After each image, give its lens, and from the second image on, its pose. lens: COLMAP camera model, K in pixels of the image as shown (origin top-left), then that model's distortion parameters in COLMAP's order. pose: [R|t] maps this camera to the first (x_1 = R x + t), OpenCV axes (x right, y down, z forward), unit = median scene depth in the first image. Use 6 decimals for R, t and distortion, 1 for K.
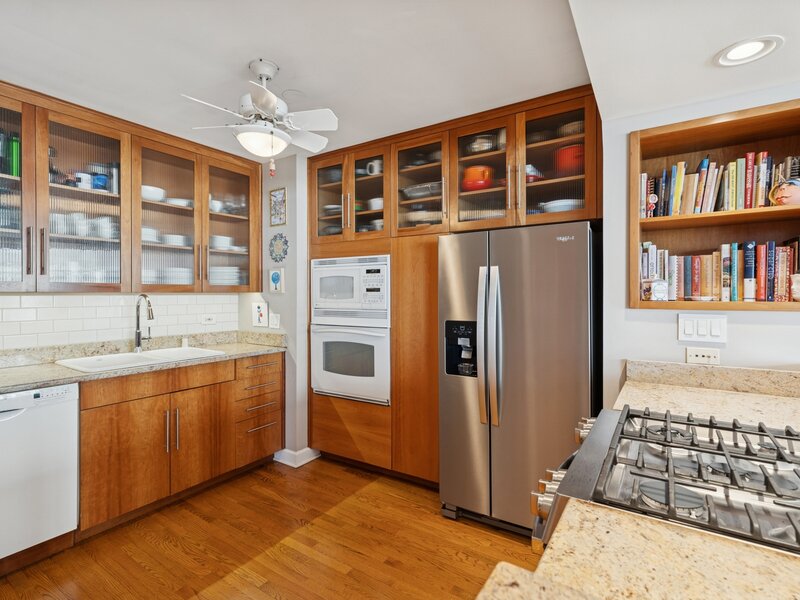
lens RADIAL K [[403.3, 0, 400.0], [0, 403.3, 295.9], [0, 0, 1]] dist [0.004093, 0.001017]
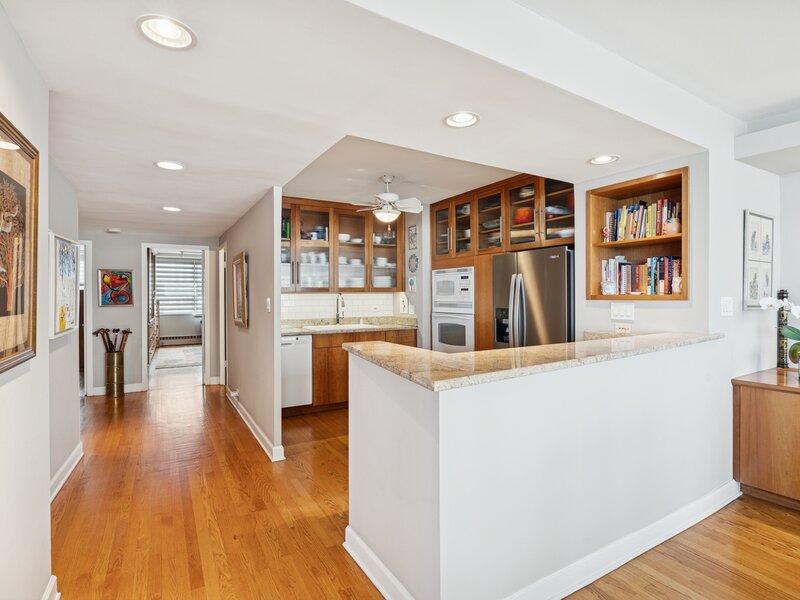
lens RADIAL K [[403.3, 0, 400.0], [0, 403.3, 295.9], [0, 0, 1]] dist [0.004093, 0.001017]
pose [[0.901407, -0.002650, -0.432965, 0.380711], [0.002650, 0.999996, -0.000603, 0.009750], [0.432965, -0.000604, 0.901411, -0.501299]]
